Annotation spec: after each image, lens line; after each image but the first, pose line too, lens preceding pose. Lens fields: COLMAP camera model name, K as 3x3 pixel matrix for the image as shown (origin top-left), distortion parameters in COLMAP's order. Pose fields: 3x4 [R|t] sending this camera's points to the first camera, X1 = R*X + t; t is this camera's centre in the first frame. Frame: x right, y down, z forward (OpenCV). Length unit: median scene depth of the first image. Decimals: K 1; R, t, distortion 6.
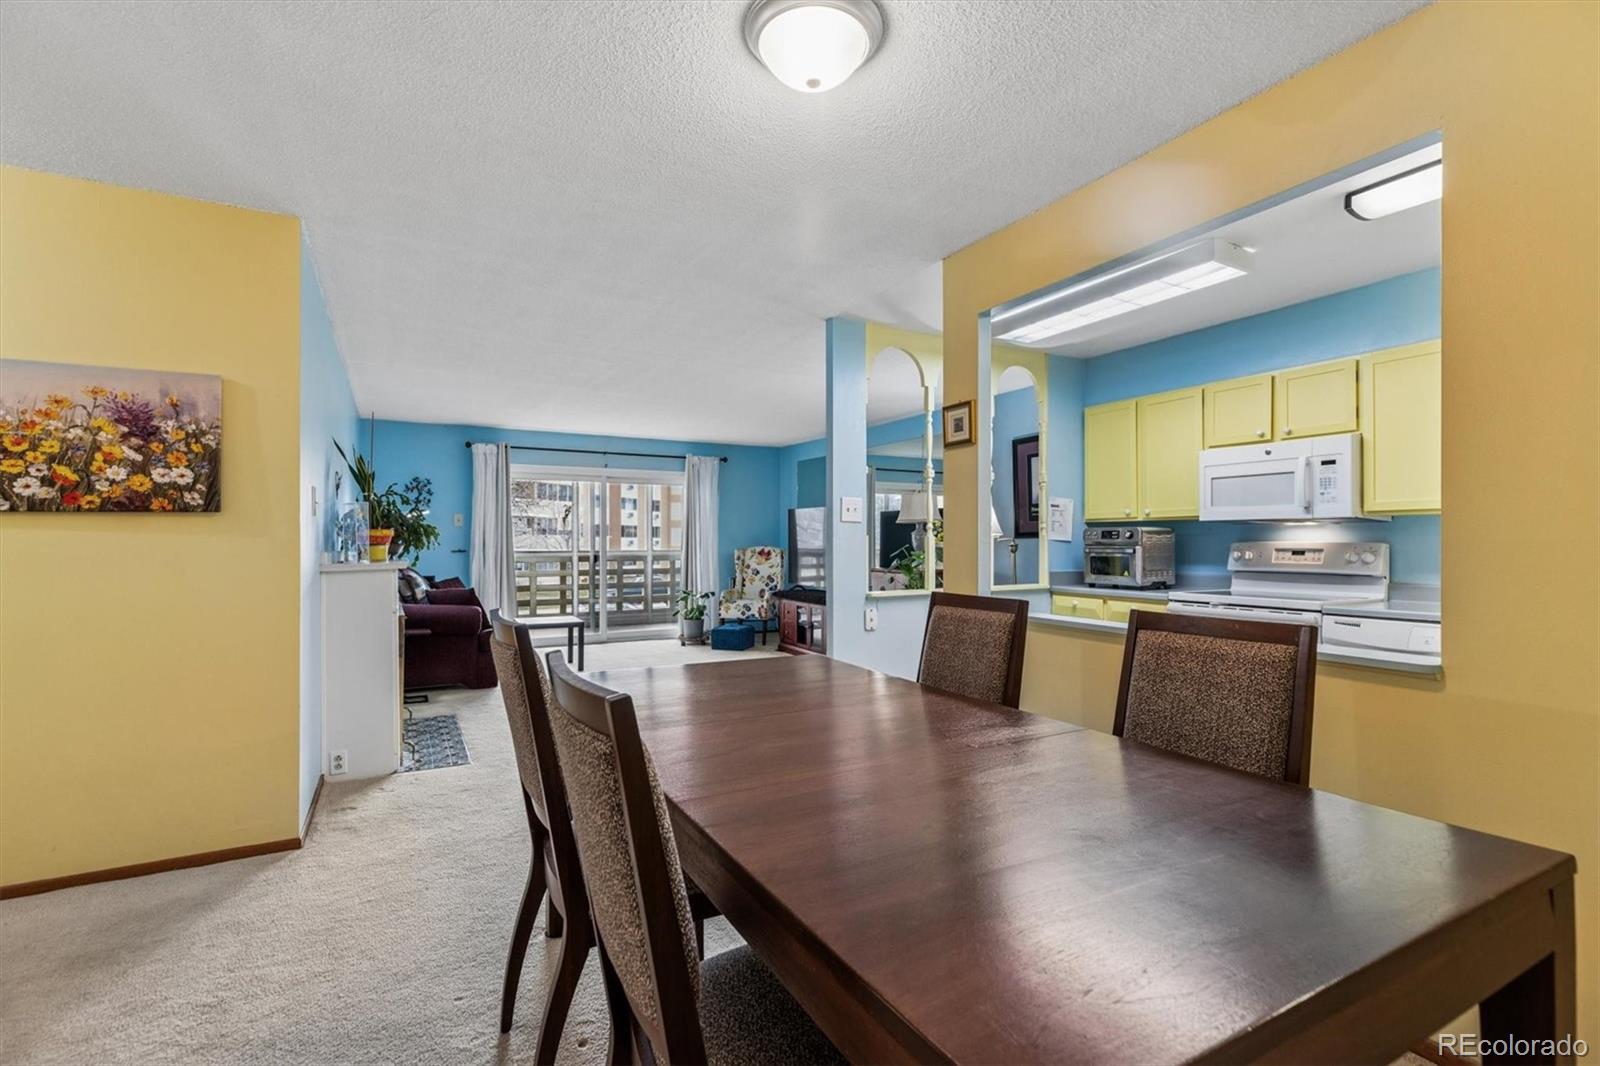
lens RADIAL K [[720.2, 0, 800.7], [0, 720.2, 540.1], [0, 0, 1]] dist [0.005471, 0.000118]
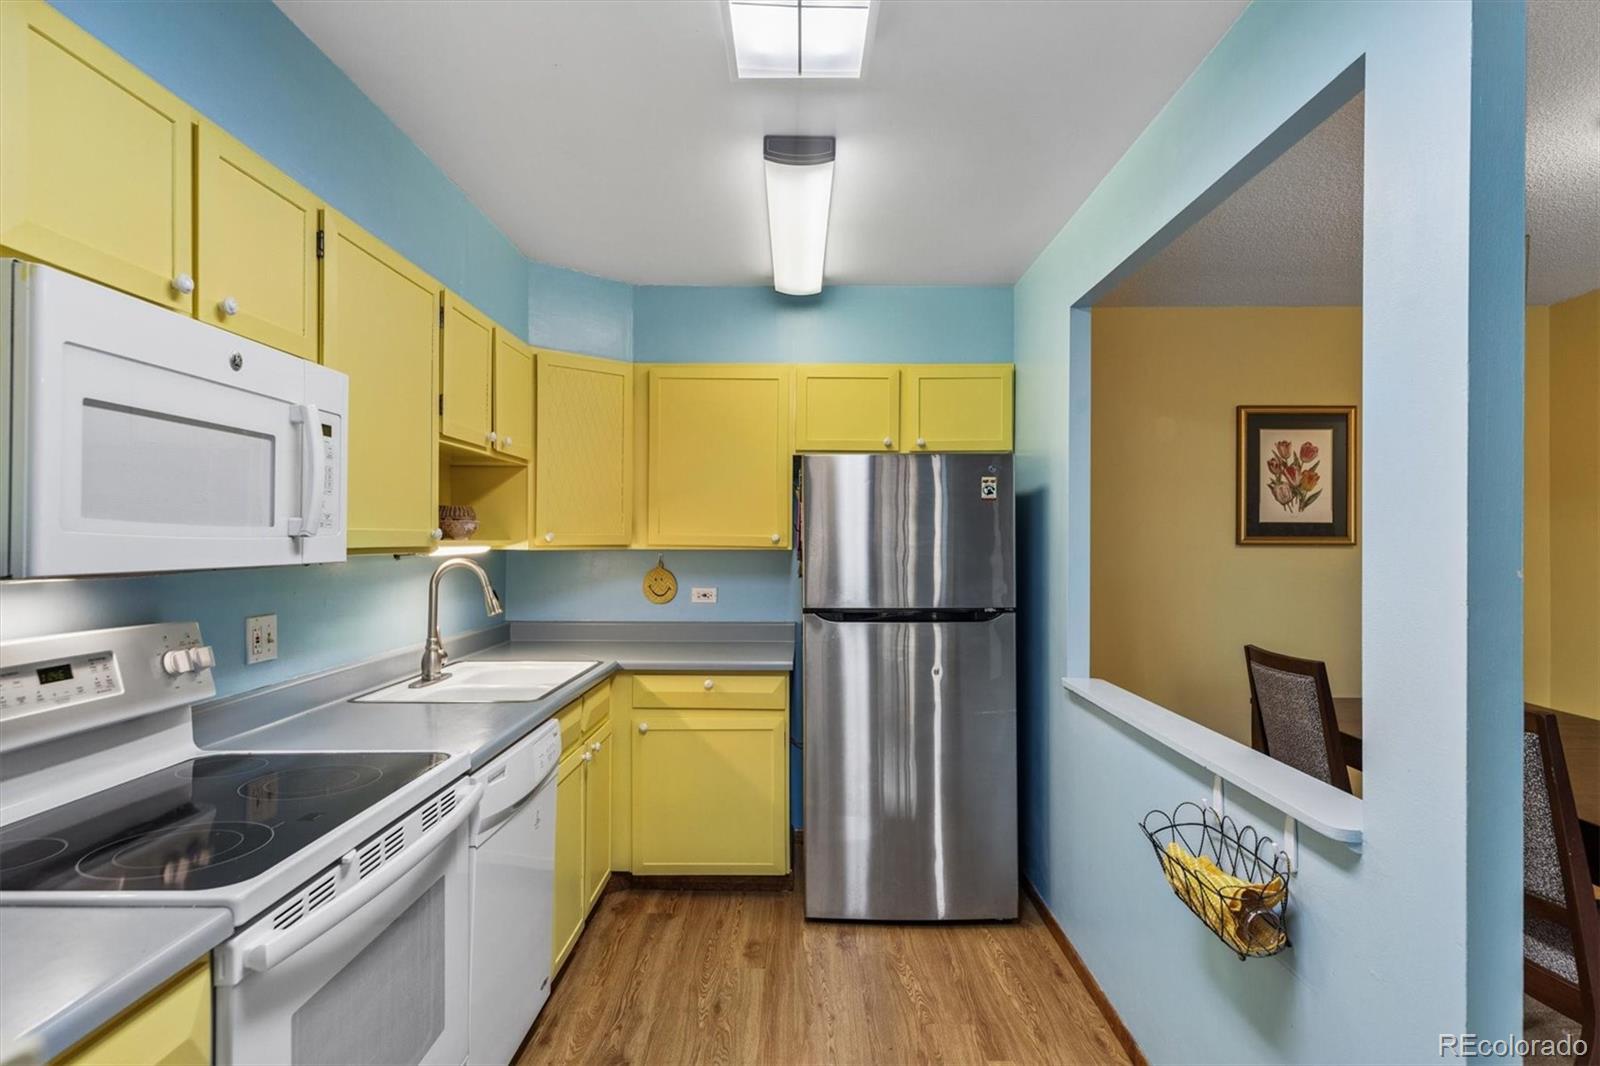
lens RADIAL K [[867.0, 0, 800.6], [0, 867.0, 536.3], [0, 0, 1]] dist [0.003010, 0.000829]
pose [[-0.872789, 0.000636, 0.488098, 0.212592], [-0.001087, 0.999994, -0.003247, -0.038324], [-0.488097, -0.003365, -0.872783, 1.101904]]
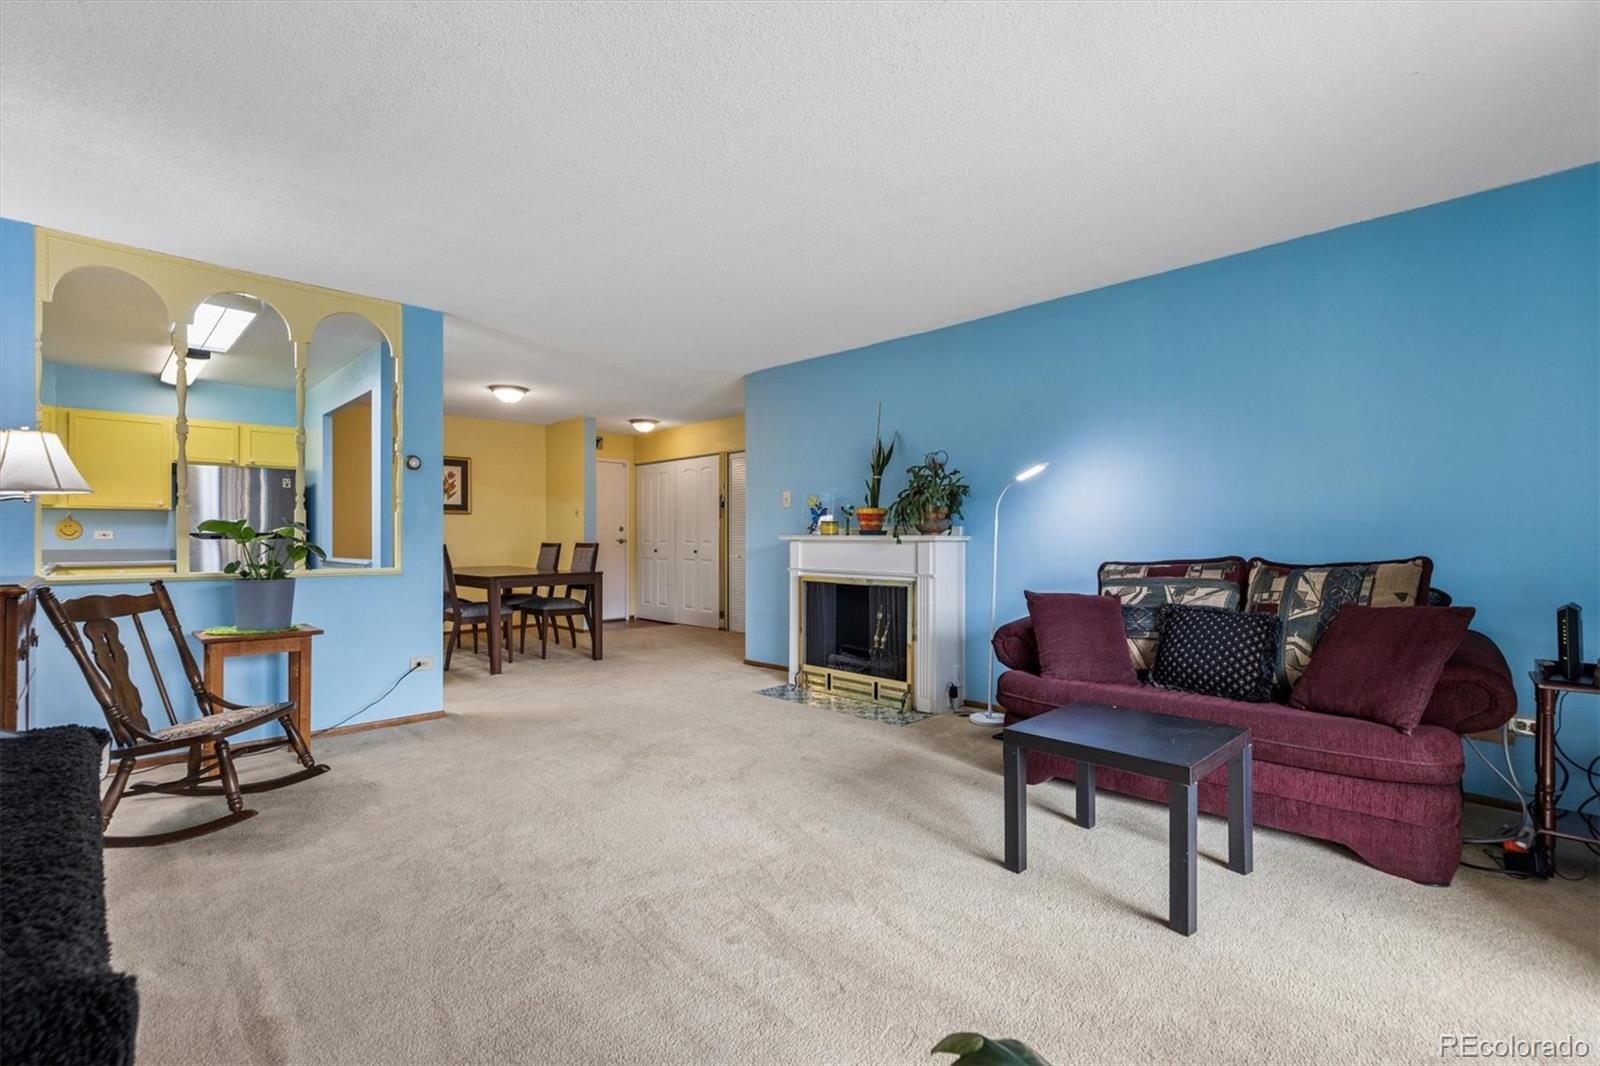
lens RADIAL K [[720.2, 0, 805.0], [0, 720.2, 538.2], [0, 0, 1]] dist [0.005471, 0.000118]
pose [[-0.961480, 0.004022, -0.274847, -0.186155], [0.003255, 0.999989, 0.003245, 0.029771], [0.274857, 0.002225, -0.961483, 2.109469]]
